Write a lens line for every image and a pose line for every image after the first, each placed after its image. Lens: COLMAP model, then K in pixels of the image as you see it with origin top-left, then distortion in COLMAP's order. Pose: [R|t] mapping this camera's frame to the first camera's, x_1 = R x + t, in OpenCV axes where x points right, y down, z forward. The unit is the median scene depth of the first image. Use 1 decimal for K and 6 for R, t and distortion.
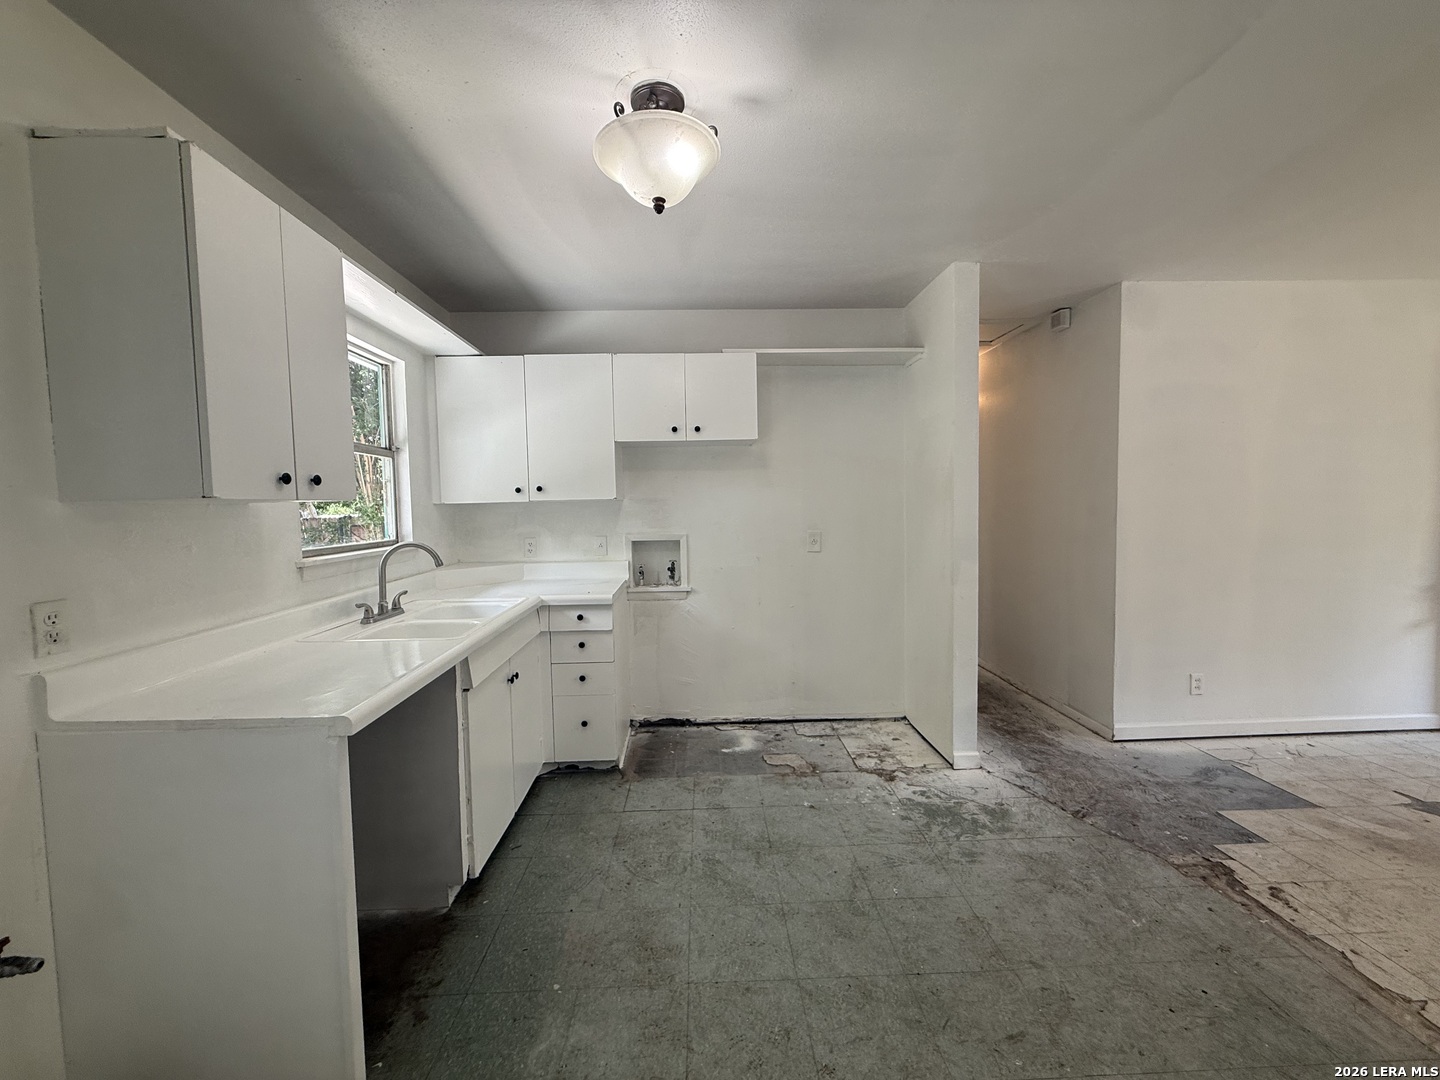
lens RADIAL K [[575.2, 0, 710.8], [0, 575.2, 530.3], [0, 0, 1]] dist [0.000935, 0.000102]
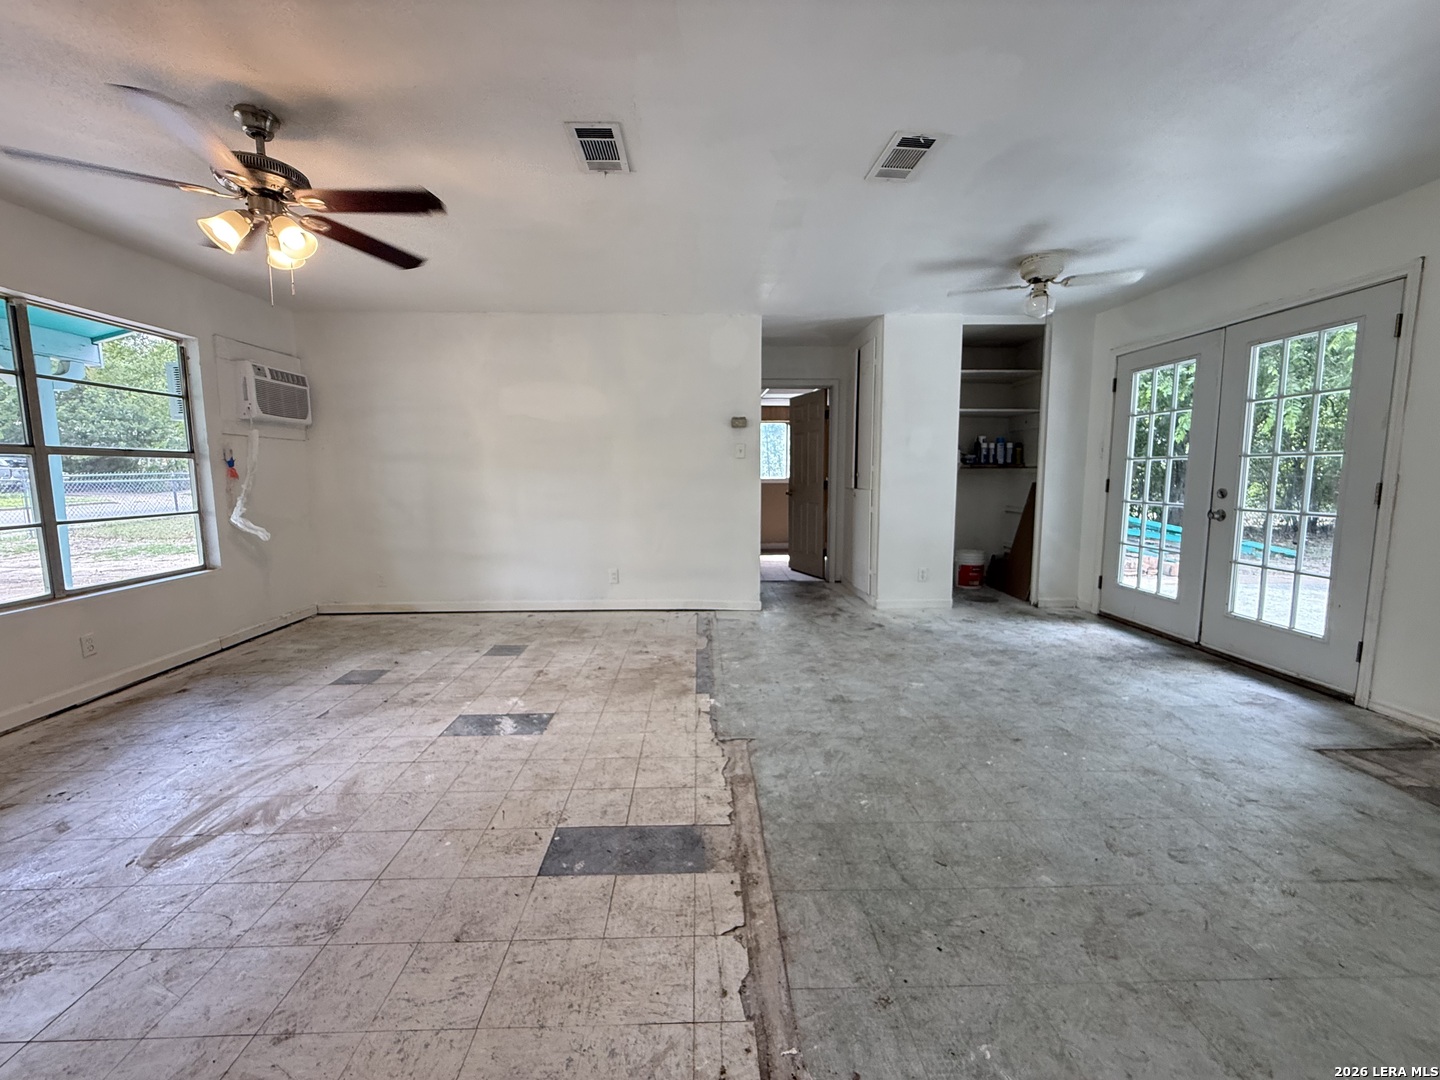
lens RADIAL K [[575.2, 0, 711.6], [0, 575.2, 536.2], [0, 0, 1]] dist [0.000935, 0.000102]
pose [[-0.999615, 0.027107, 0.005838, 0.832505], [0.027679, 0.988054, 0.151602, -0.002025], [-0.001659, 0.151705, -0.988424, 1.258160]]
